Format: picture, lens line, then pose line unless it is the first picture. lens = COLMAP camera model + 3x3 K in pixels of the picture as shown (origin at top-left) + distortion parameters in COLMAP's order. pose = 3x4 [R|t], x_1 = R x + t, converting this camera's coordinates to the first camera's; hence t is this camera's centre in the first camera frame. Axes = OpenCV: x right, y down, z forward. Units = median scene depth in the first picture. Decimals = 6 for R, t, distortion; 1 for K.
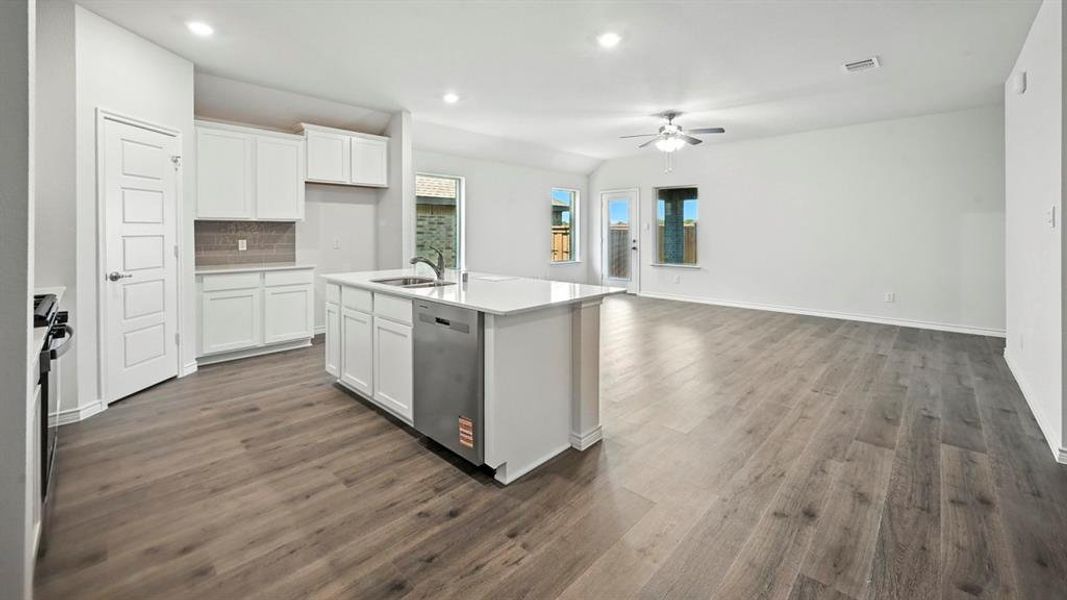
lens RADIAL K [[425.2, 0, 534.1], [0, 425.2, 234.0], [0, 0, 1]] dist [-0.001320, -0.000049]
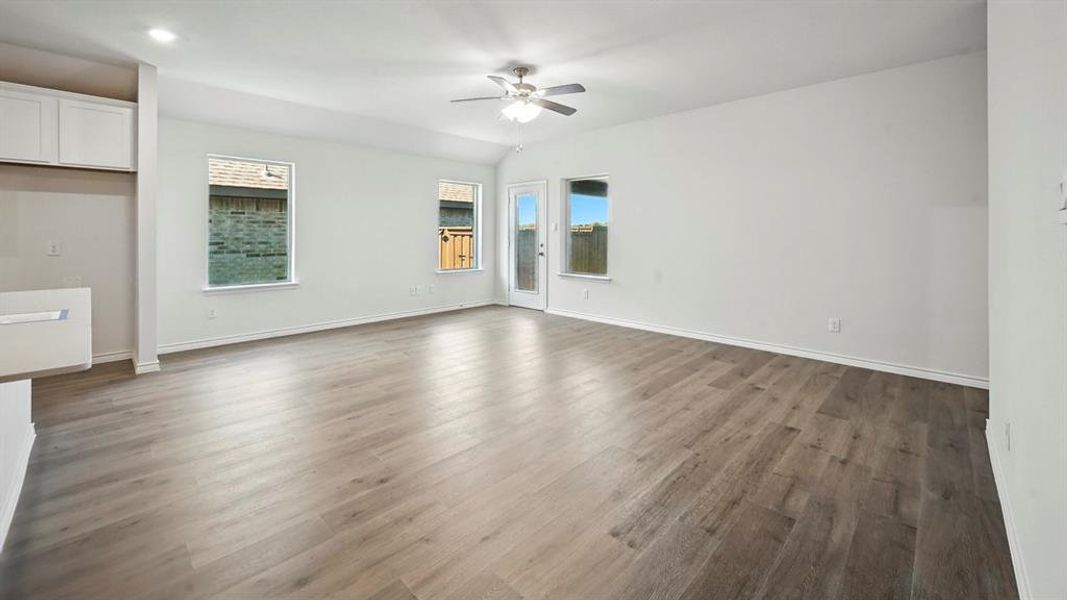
lens RADIAL K [[425.3, 0, 531.1], [0, 425.3, 235.0], [0, 0, 1]] dist [-0.001855, -0.000370]
pose [[0.999948, 0.002279, -0.009891, 0.271083], [-0.002307, 0.999993, -0.002820, -0.000601], [0.009885, 0.002843, 0.999947, 0.225204]]
